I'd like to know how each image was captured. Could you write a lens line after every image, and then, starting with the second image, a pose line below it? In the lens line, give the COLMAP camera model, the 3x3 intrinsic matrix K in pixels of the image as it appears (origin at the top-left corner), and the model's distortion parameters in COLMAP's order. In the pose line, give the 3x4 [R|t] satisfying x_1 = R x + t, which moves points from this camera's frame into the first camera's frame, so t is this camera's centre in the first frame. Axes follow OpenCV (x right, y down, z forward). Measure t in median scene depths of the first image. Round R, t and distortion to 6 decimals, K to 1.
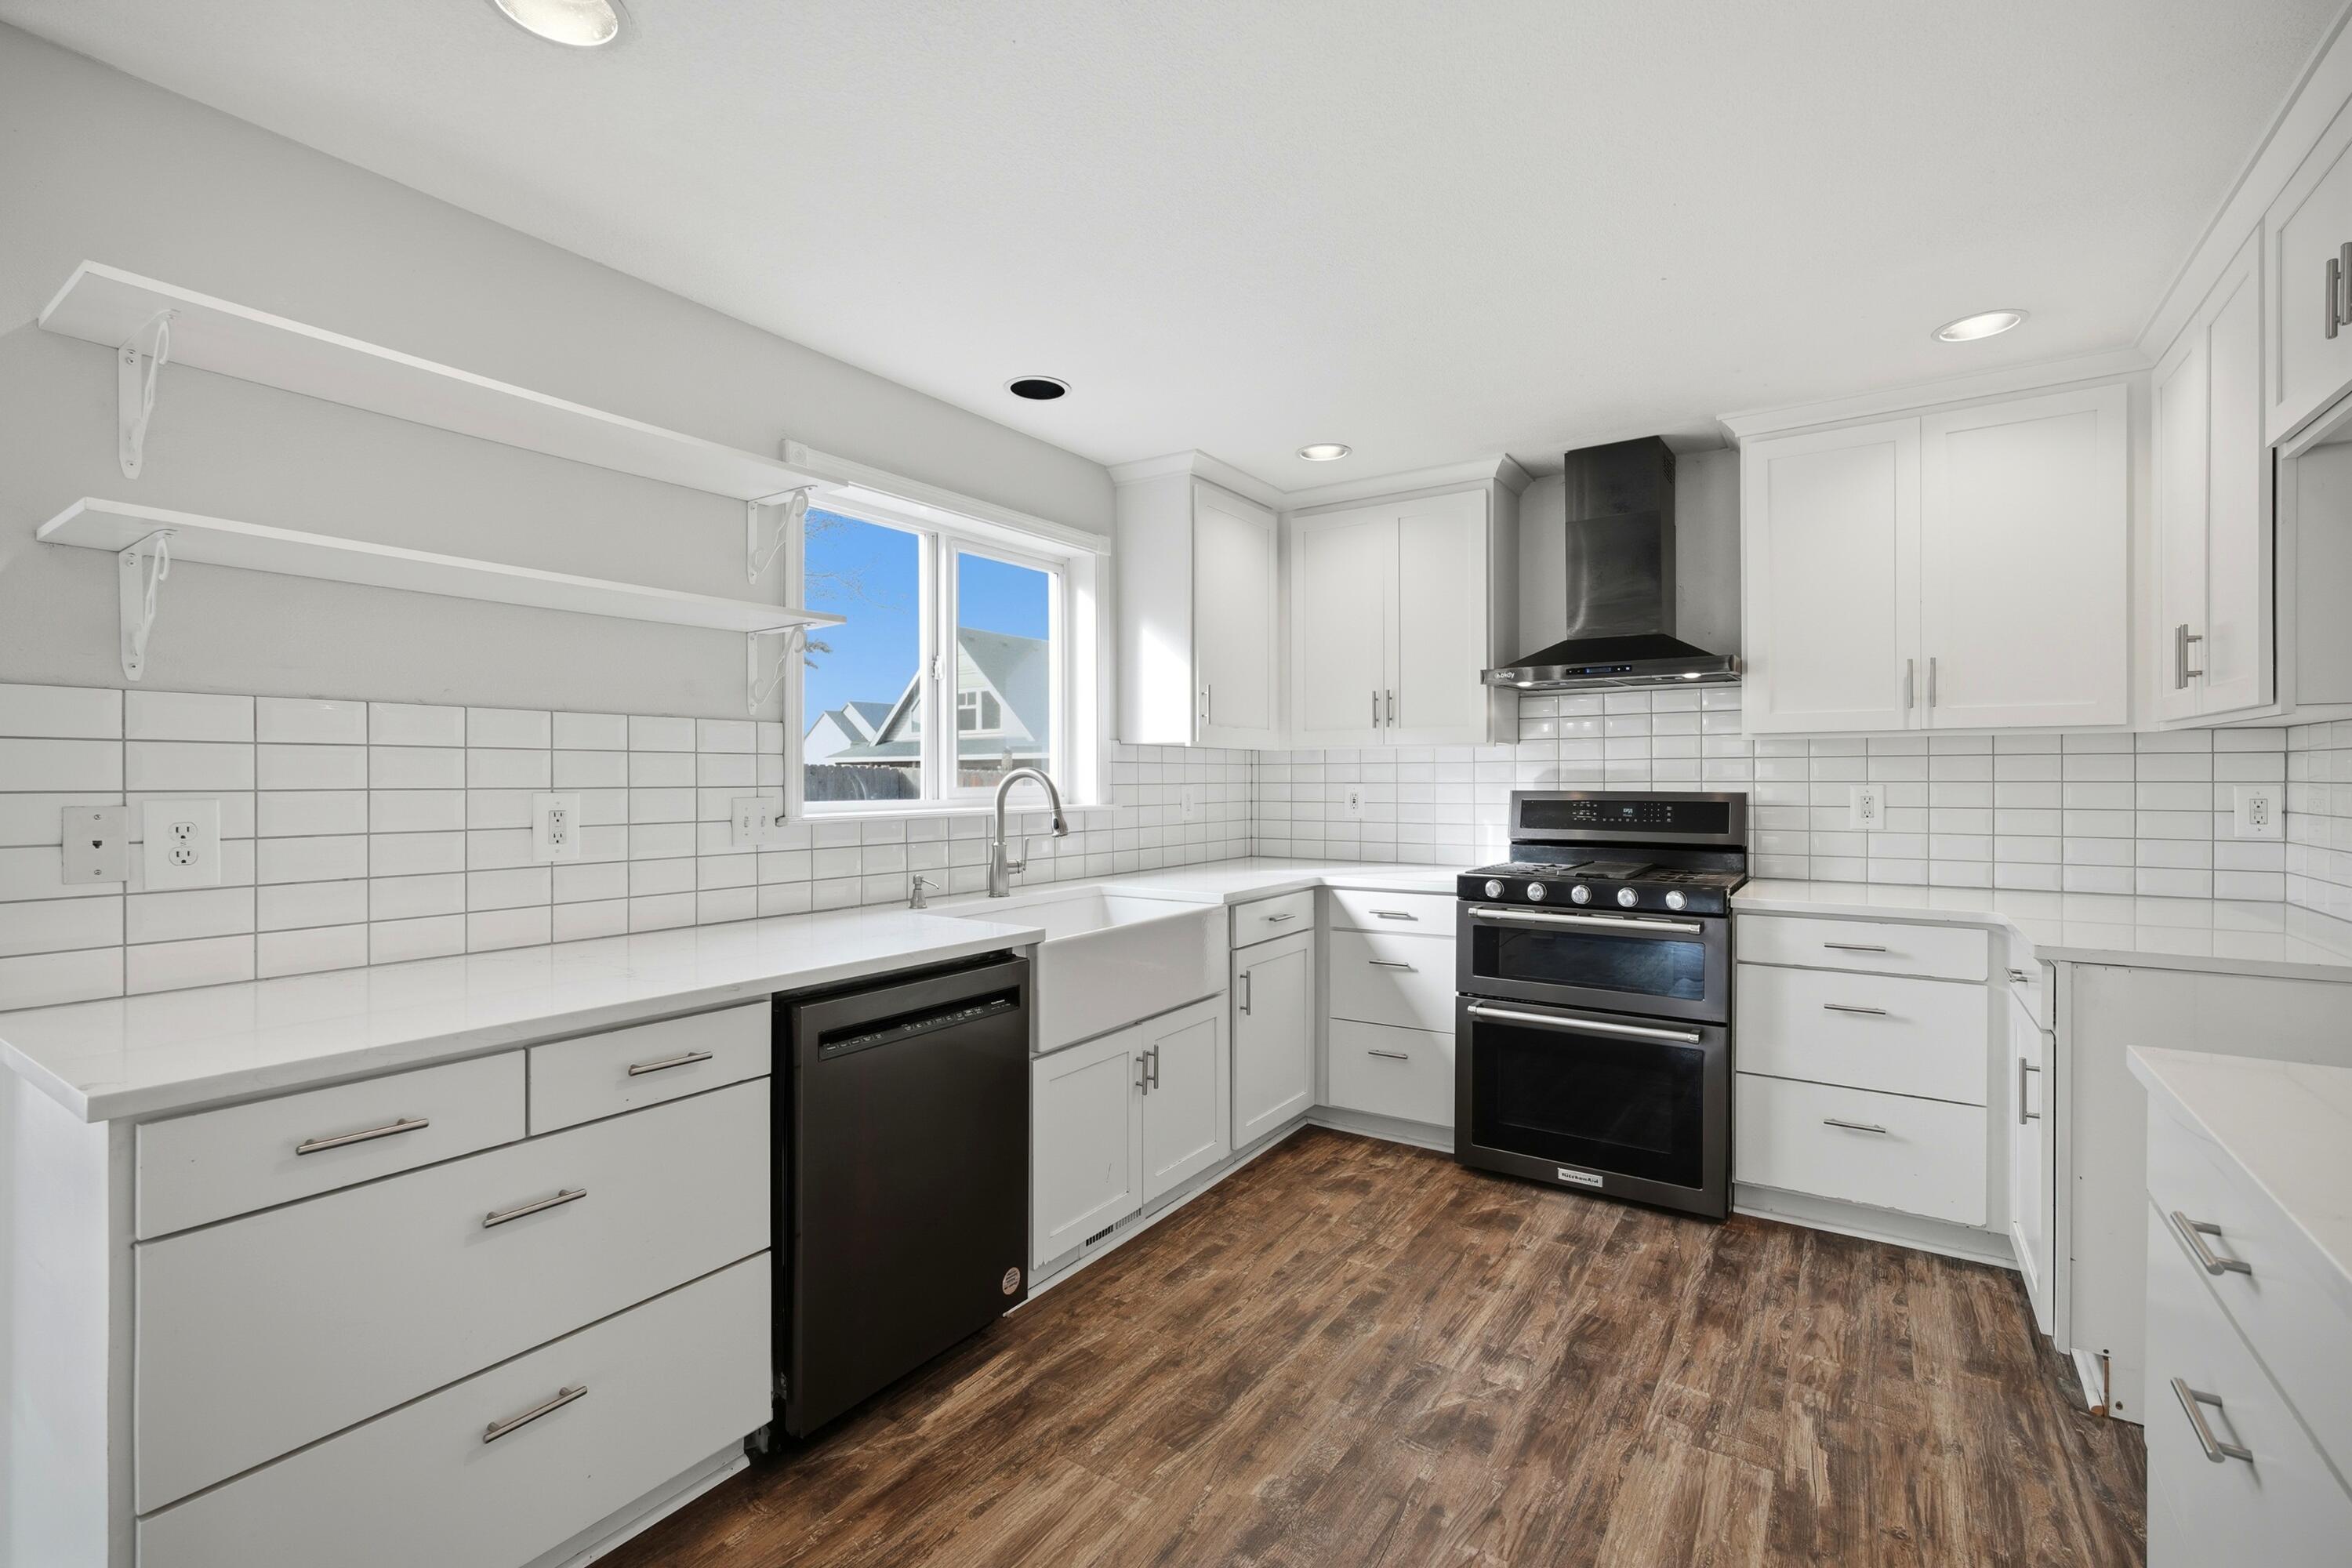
lens RADIAL K [[1031.5, 0, 1172.7], [0, 1031.5, 783.4], [0, 0, 1]] dist [-0.016750, 0.007803]
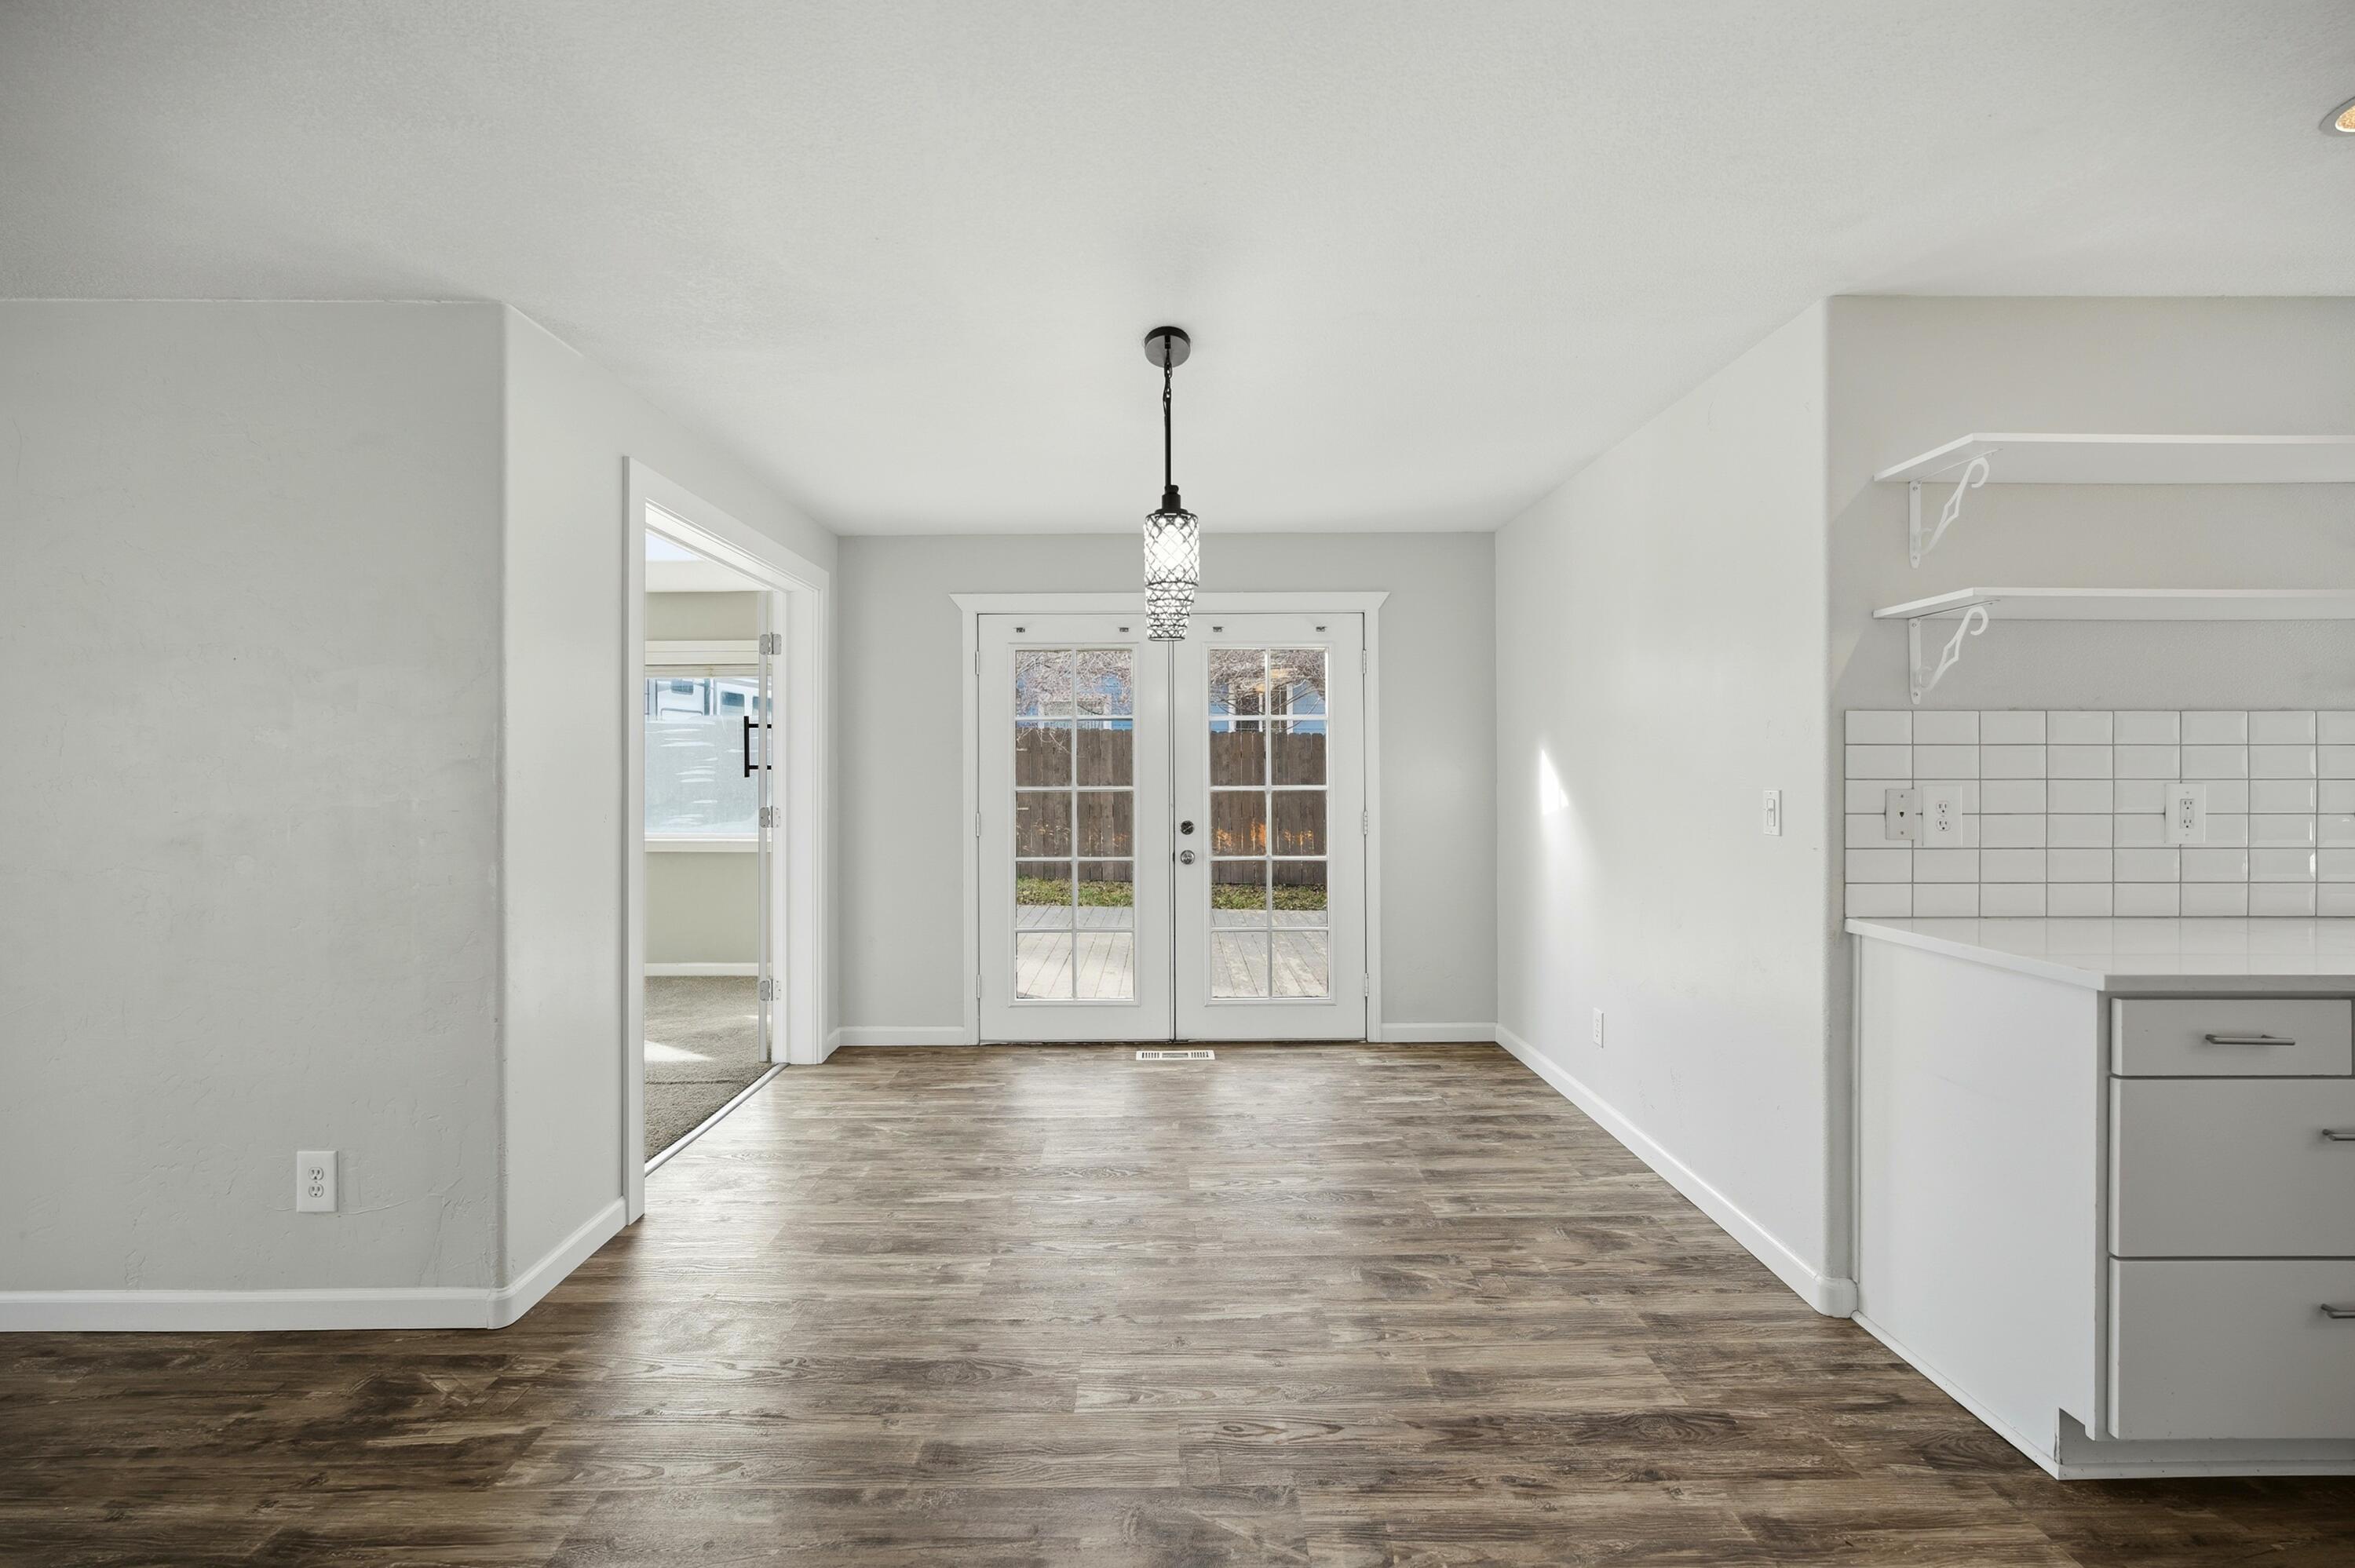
lens RADIAL K [[1051.4, 0, 1175.6], [0, 1051.4, 777.8], [0, 0, 1]] dist [-0.018427, 0.008405]
pose [[0.569976, 0.005294, -0.821645, -0.207273], [-0.003393, 0.999986, 0.004090, 0.001686], [0.821655, 0.000457, 0.569985, -0.393870]]
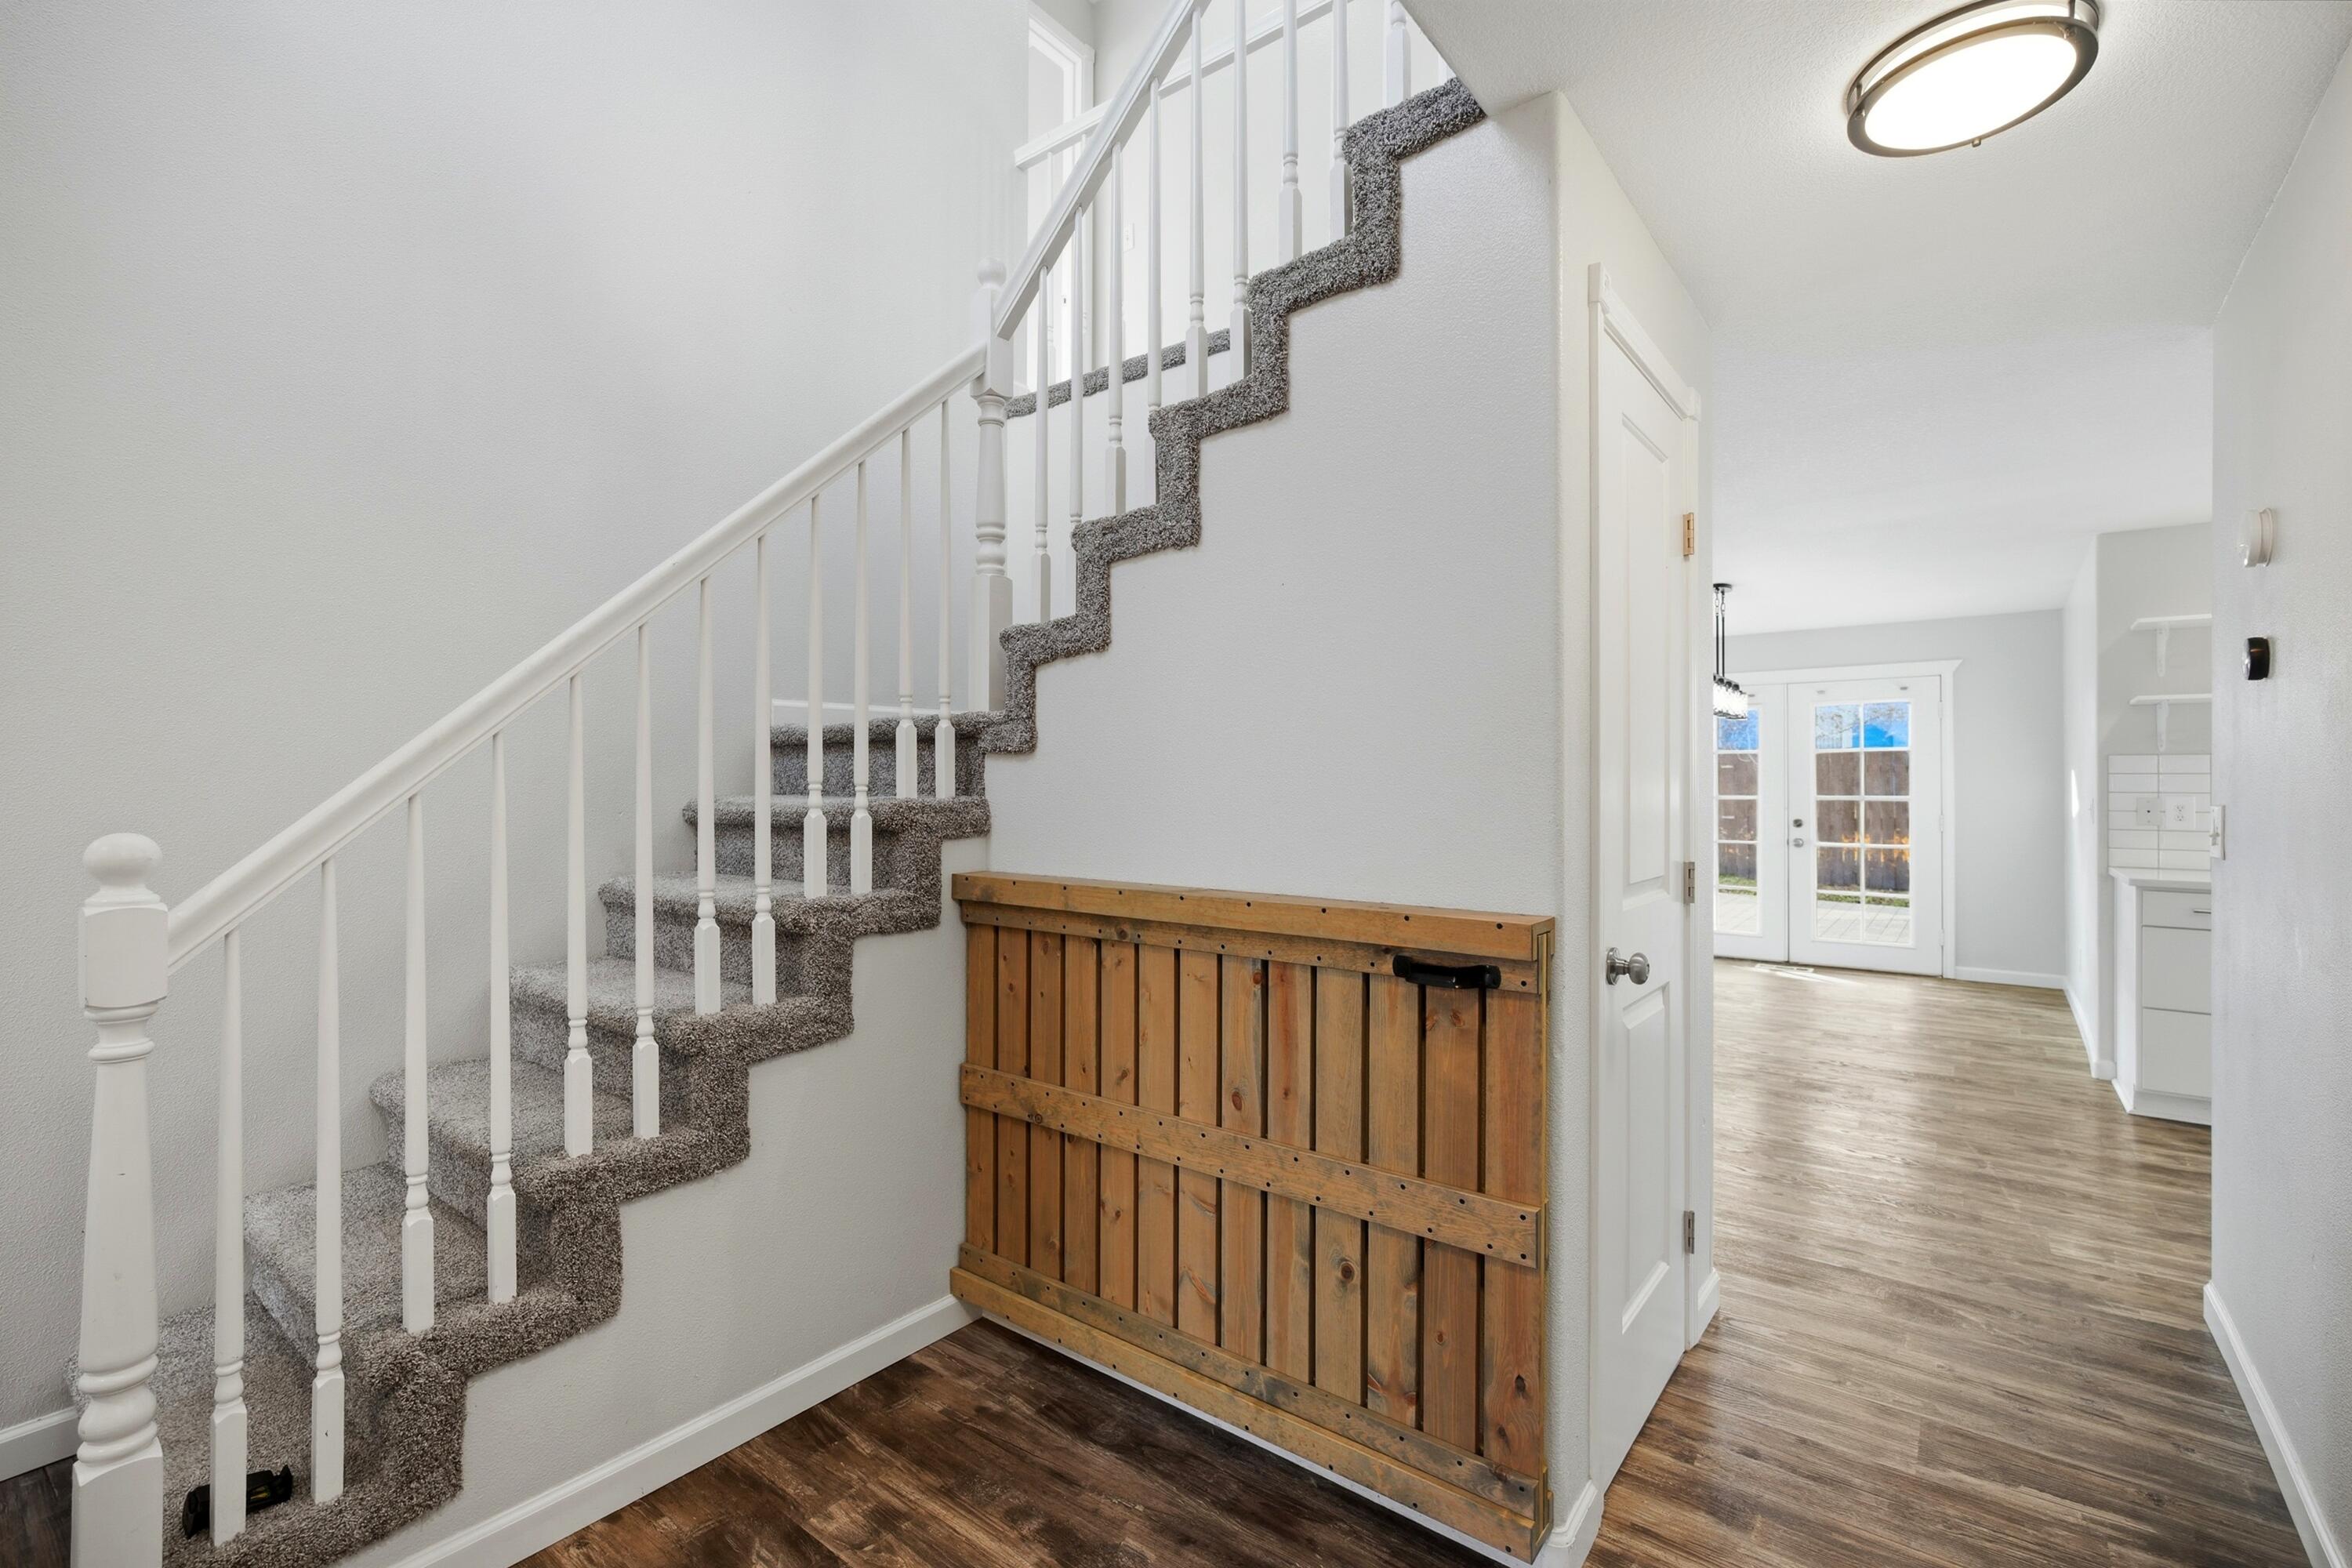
lens RADIAL K [[1037.3, 0, 1171.3], [0, 1037.3, 780.3], [0, 0, 1]] dist [-0.018240, 0.008574]
pose [[-0.070926, -0.002269, -0.997479, 0.997898], [-0.007763, 0.999968, -0.001723, -0.000004], [0.997451, 0.007621, -0.070942, -0.753972]]
